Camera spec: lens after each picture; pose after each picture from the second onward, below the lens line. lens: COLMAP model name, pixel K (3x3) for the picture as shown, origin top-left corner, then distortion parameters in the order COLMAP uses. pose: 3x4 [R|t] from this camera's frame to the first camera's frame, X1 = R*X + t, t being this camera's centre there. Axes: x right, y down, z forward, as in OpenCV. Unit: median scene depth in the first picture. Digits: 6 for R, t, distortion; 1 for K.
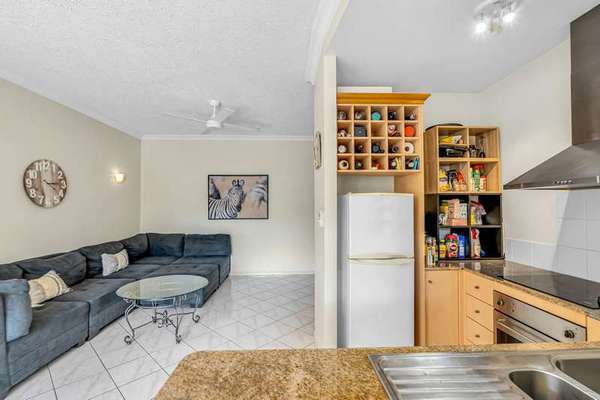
lens RADIAL K [[276.4, 0, 300.6], [0, 276.4, 202.8], [0, 0, 1]] dist [-0.006386, 0.001083]
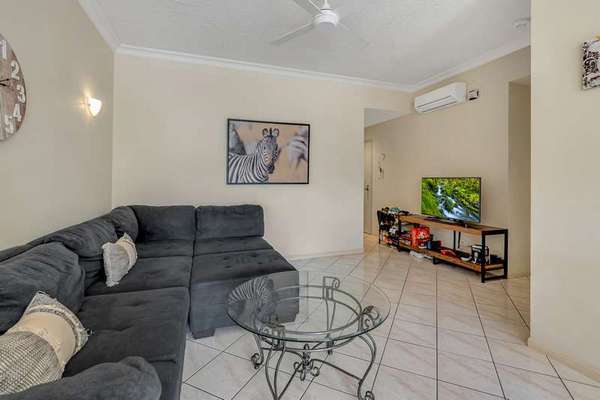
lens RADIAL K [[276.4, 0, 285.5], [0, 276.4, 182.0], [0, 0, 1]] dist [-0.006386, 0.001083]
pose [[0.956292, 0.004644, 0.292376, -0.815059], [-0.007702, 0.999927, 0.009311, 0.097929], [-0.292311, -0.011156, 0.956258, 0.625817]]
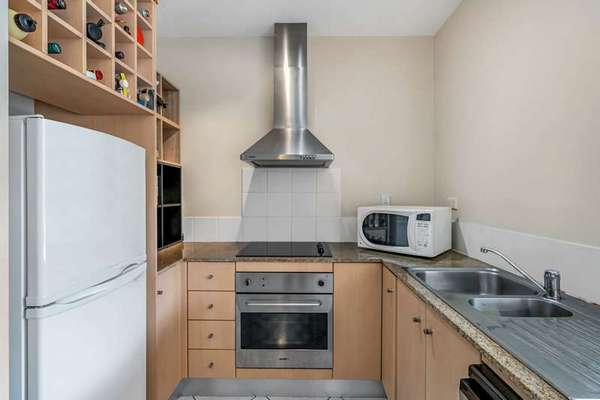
lens RADIAL K [[274.9, 0, 302.2], [0, 274.9, 196.4], [0, 0, 1]] dist [-0.004574, -0.000733]
pose [[0.051613, -0.005776, 0.998650, -0.119499], [-0.010258, 0.999927, 0.006313, 0.049163], [-0.998614, -0.010570, 0.051550, 0.544273]]
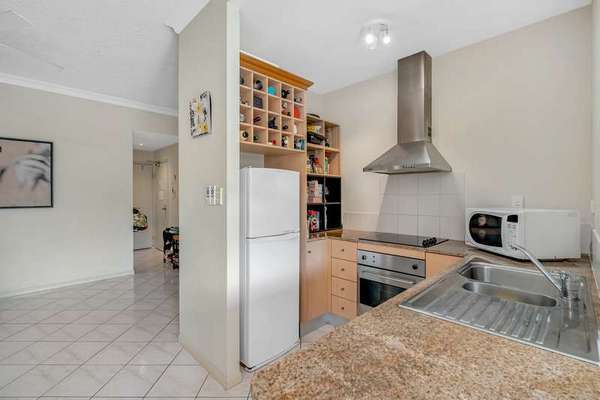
lens RADIAL K [[276.4, 0, 302.4], [0, 276.4, 197.9], [0, 0, 1]] dist [-0.006386, 0.001083]
pose [[0.732191, -0.001917, 0.681097, -0.265096], [-0.008136, 0.999900, 0.011561, 0.046658], [-0.681051, -0.014007, 0.732102, 0.172187]]
